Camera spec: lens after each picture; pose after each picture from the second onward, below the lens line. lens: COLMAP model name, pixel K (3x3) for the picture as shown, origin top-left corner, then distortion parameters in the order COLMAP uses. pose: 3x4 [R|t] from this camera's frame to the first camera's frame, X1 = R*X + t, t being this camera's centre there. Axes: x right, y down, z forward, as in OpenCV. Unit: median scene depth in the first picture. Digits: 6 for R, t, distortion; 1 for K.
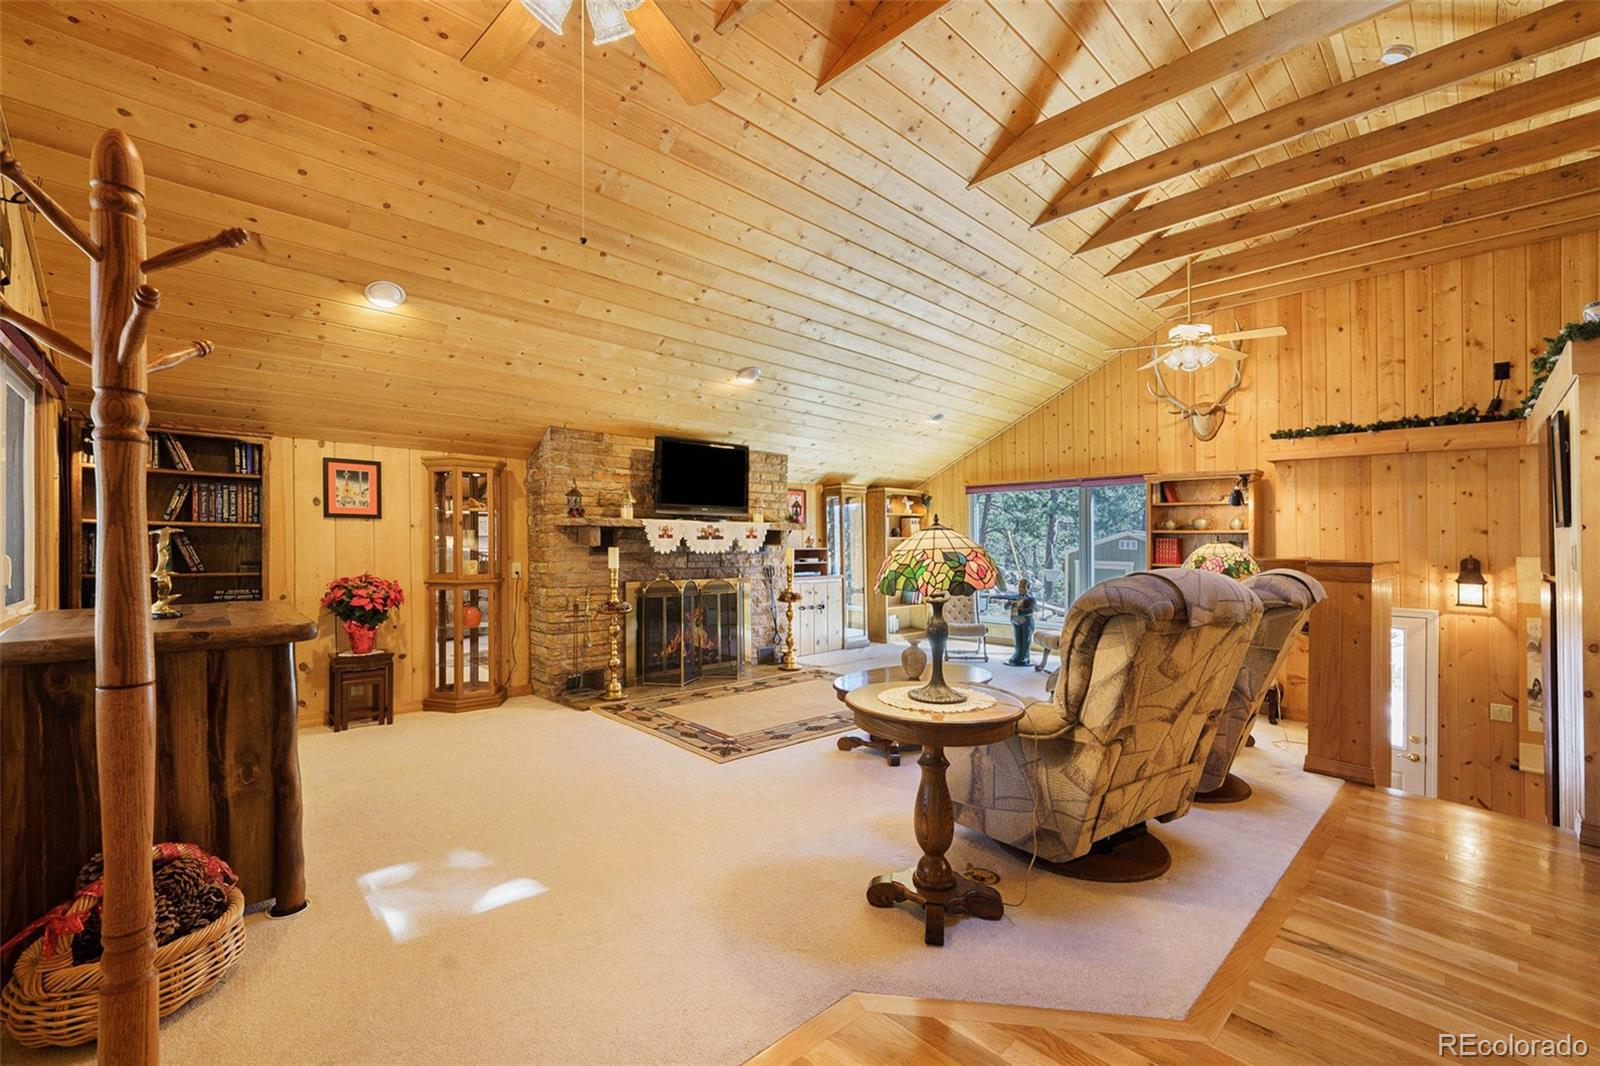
lens RADIAL K [[670.2, 0, 800.0], [0, 670.2, 533.0], [0, 0, 1]] dist [-0.017893, -0.000038]
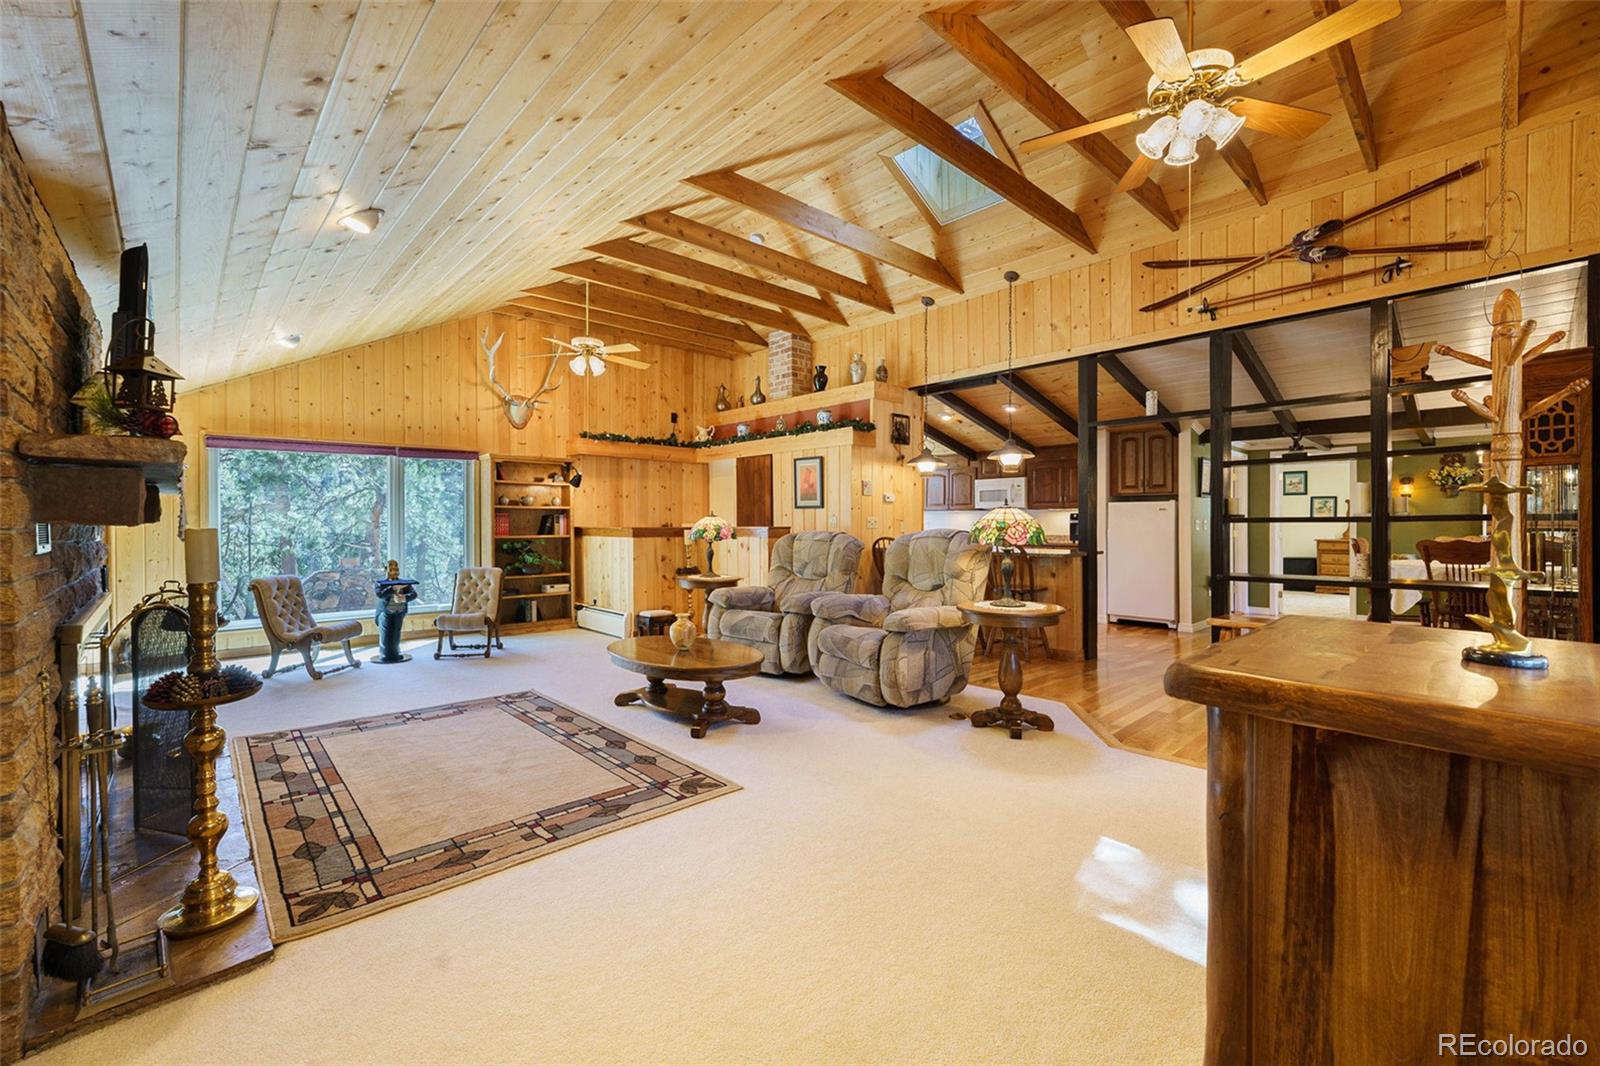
lens RADIAL K [[662.4, 0, 749.7], [0, 662.4, 529.8], [0, 0, 1]] dist [-0.016501, 0.000383]
pose [[0.042374, -0.015464, 0.998982, -0.634191], [-0.009300, 0.999831, 0.015872, 0.017258], [-0.999059, -0.009963, 0.042223, 0.677553]]
